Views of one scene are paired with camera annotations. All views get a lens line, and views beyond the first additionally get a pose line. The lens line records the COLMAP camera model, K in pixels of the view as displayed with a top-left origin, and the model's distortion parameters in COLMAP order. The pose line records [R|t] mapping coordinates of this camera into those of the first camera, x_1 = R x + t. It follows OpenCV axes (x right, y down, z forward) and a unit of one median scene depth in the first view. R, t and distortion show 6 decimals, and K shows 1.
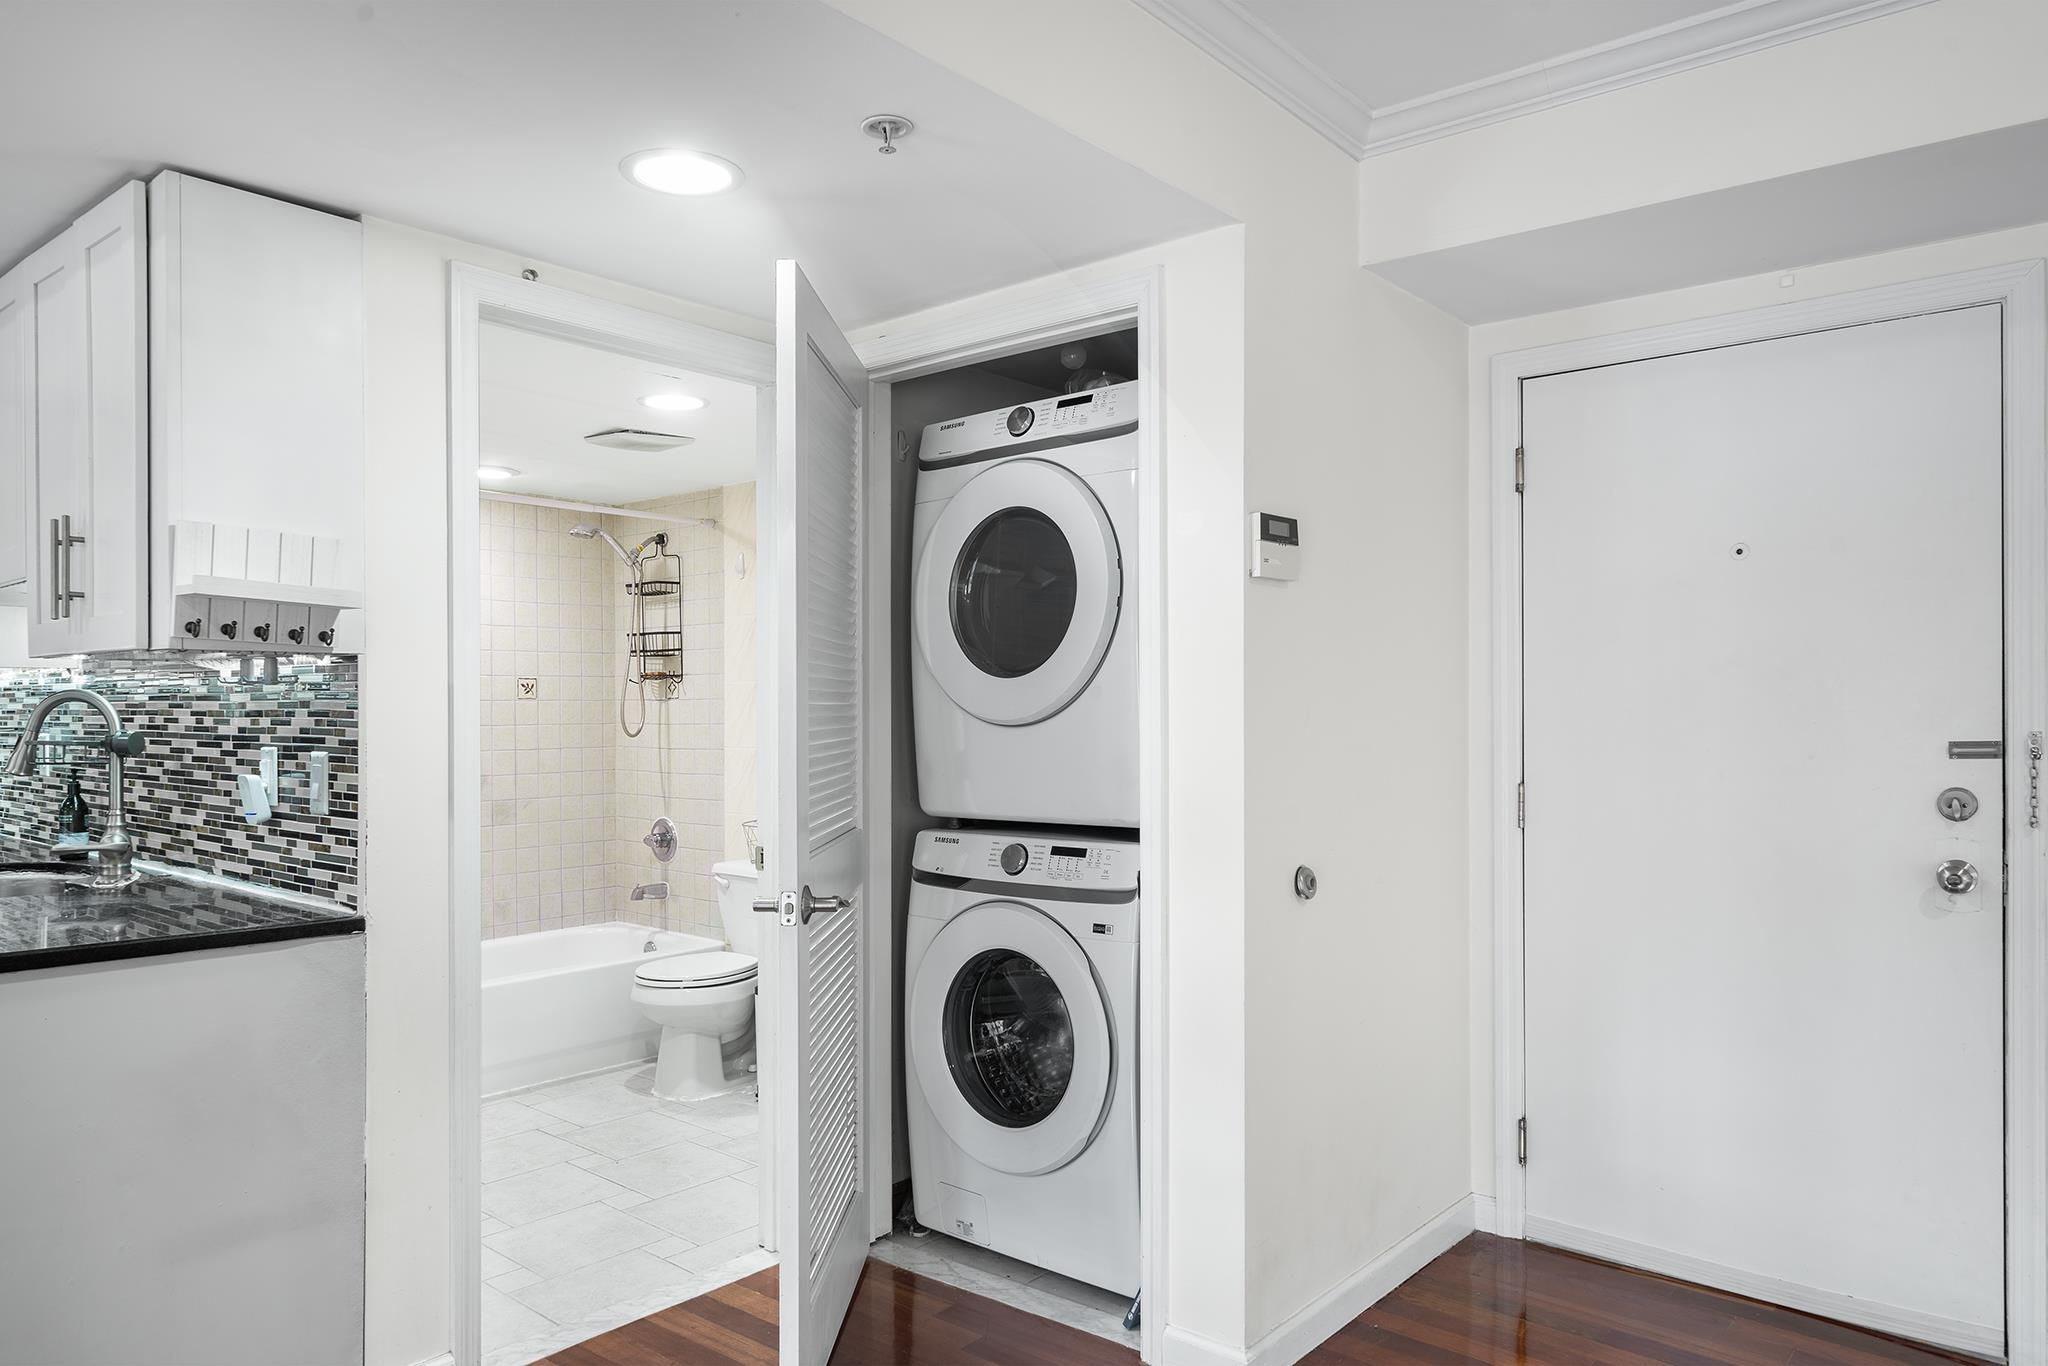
lens RADIAL K [[1345.4, 0, 1008.3], [0, 1345.4, 714.0], [0, 0, 1]] dist [0.005261, 0.001022]
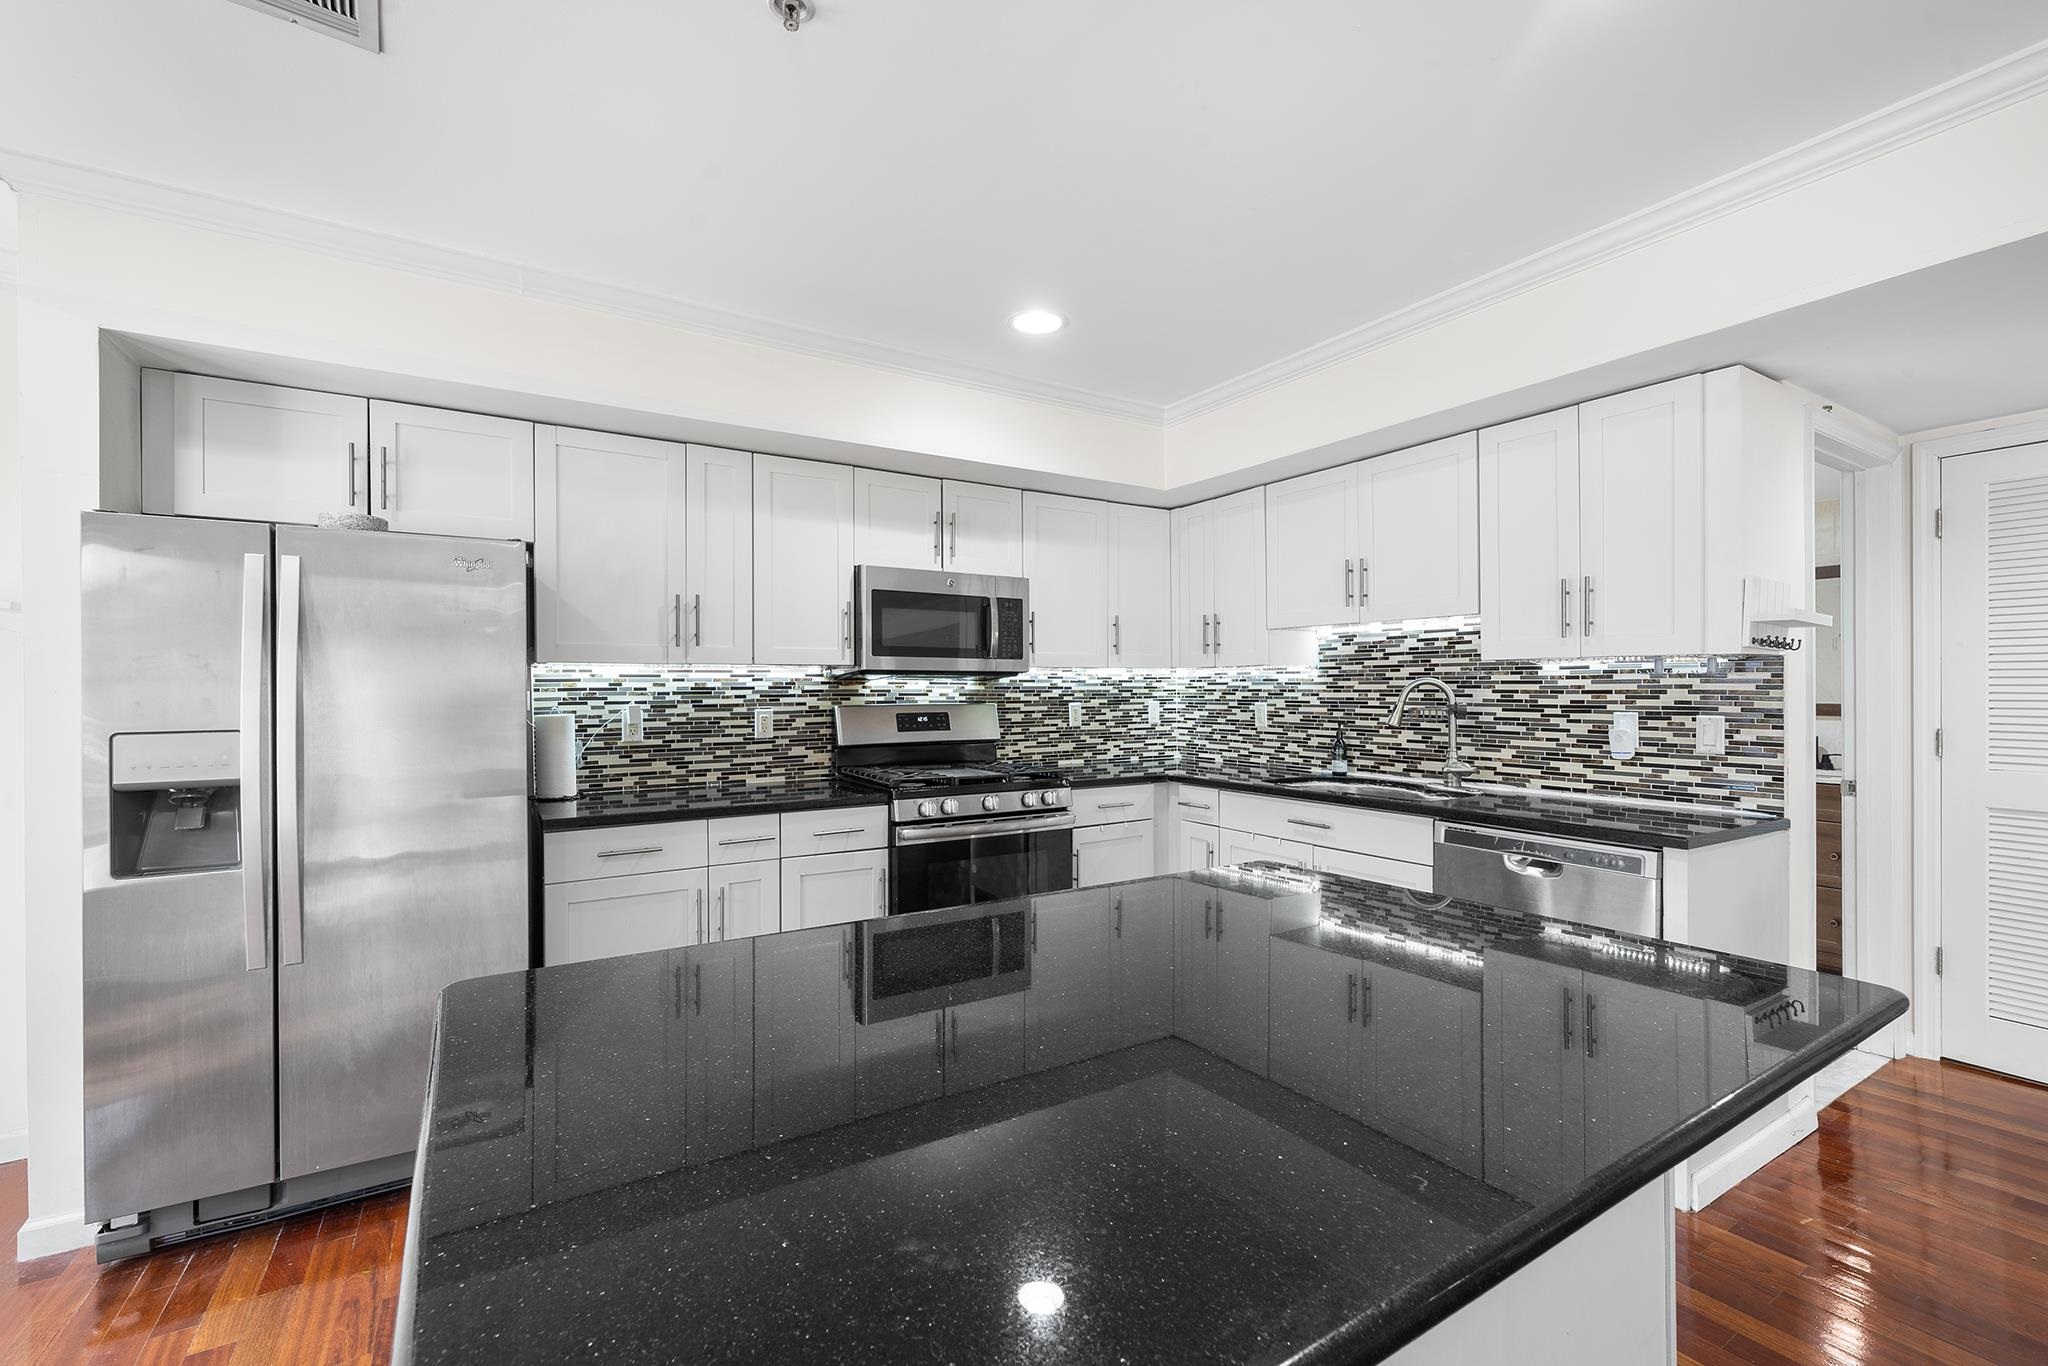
lens RADIAL K [[861.7, 0, 1014.5], [0, 861.7, 692.3], [0, 0, 1]] dist [0.000123, -0.000012]
pose [[0.951676, -0.001251, -0.307100, -0.472818], [0.002649, 0.999988, 0.004136, -0.003180], [0.307091, -0.004750, 0.951668, -0.117449]]
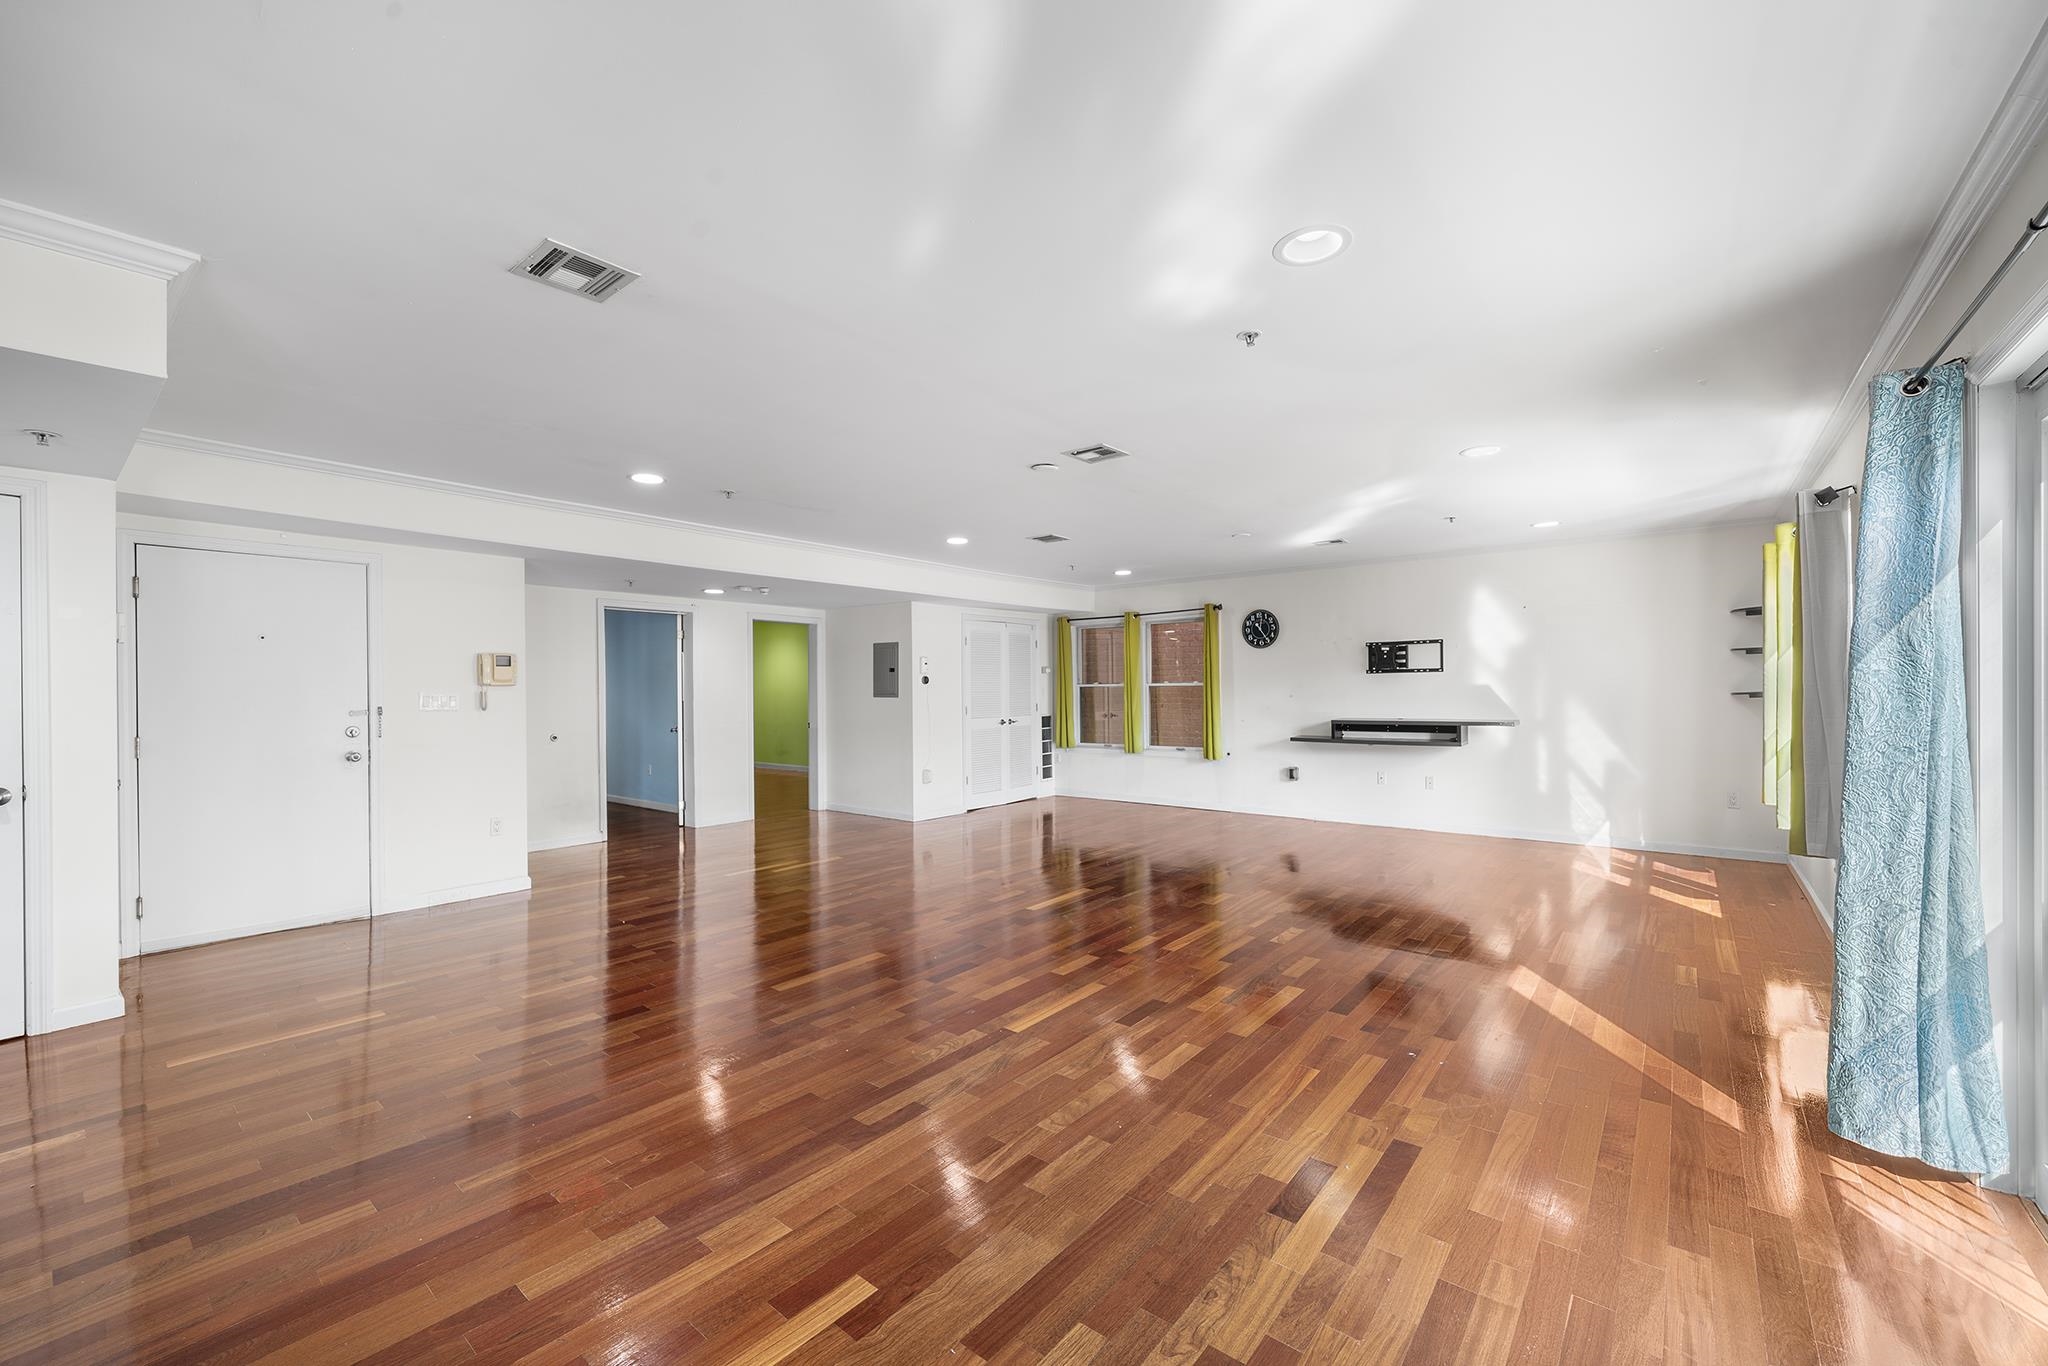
lens RADIAL K [[815.1, 0, 1014.7], [0, 815.1, 692.9], [0, 0, 1]] dist [-0.000032, -0.000335]
pose [[-0.021819, -0.001199, 0.999761, -0.557788], [0.010384, 0.999945, 0.001426, -0.002704], [-0.999708, 0.010412, -0.021805, -0.204852]]
